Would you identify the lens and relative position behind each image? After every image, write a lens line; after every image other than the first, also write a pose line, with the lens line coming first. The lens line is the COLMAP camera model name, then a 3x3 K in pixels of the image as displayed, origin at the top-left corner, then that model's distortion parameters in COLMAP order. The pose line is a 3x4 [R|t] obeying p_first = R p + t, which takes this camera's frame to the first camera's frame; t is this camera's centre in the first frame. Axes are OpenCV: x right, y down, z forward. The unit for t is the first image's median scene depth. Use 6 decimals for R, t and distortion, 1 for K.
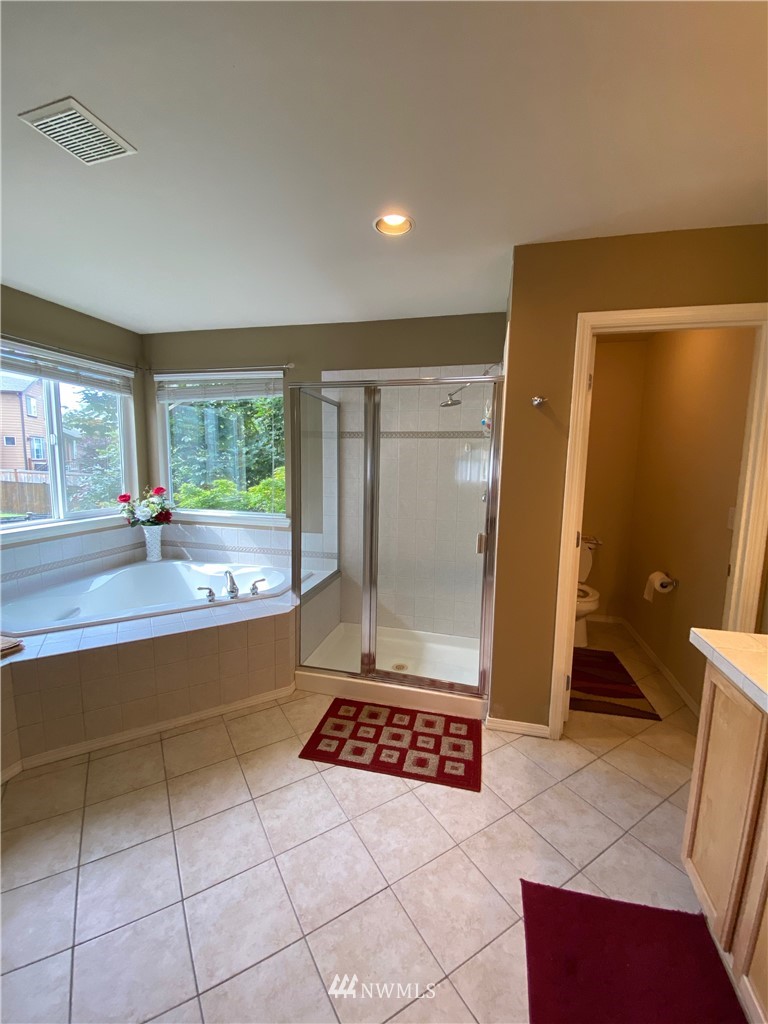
lens RADIAL K [[412.3, 0, 384.0], [0, 412.3, 512.0], [0, 0, 1]] dist [0.017070, -0.019211]
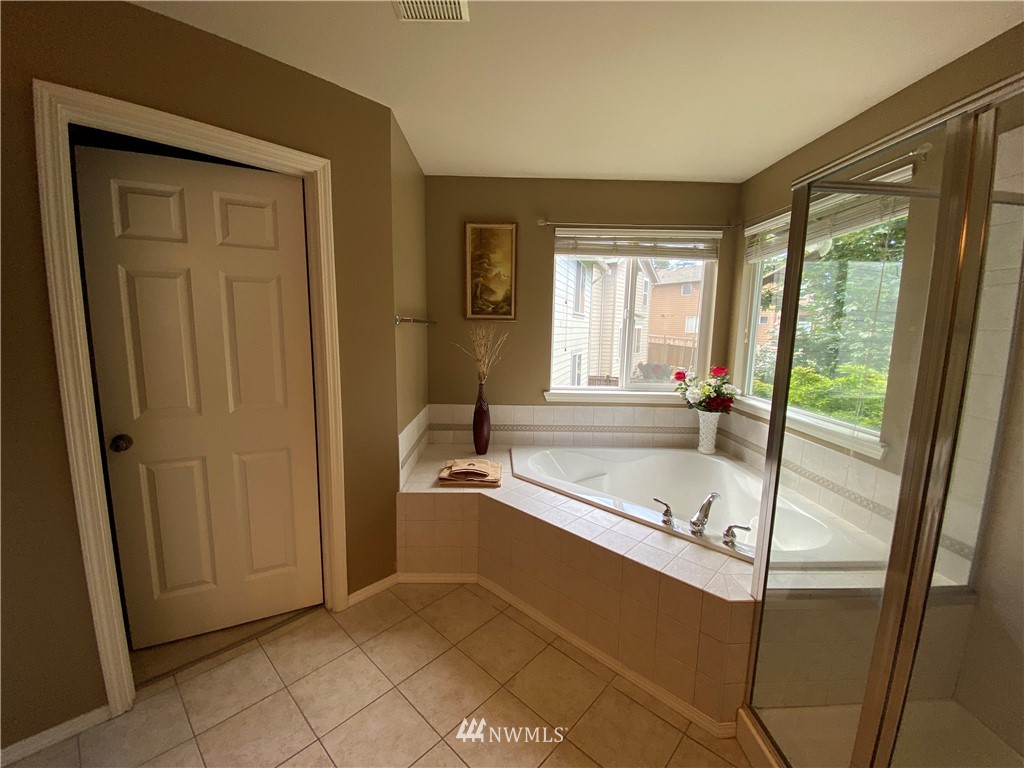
lens RADIAL K [[412.3, 0, 512.0], [0, 412.3, 384.0], [0, 0, 1]] dist [0.017070, -0.019211]
pose [[0.259960, 0.119445, -0.958203, 0.148678], [-0.132338, 0.987364, 0.087176, -0.045010], [0.956508, 0.104145, 0.272482, 0.399654]]
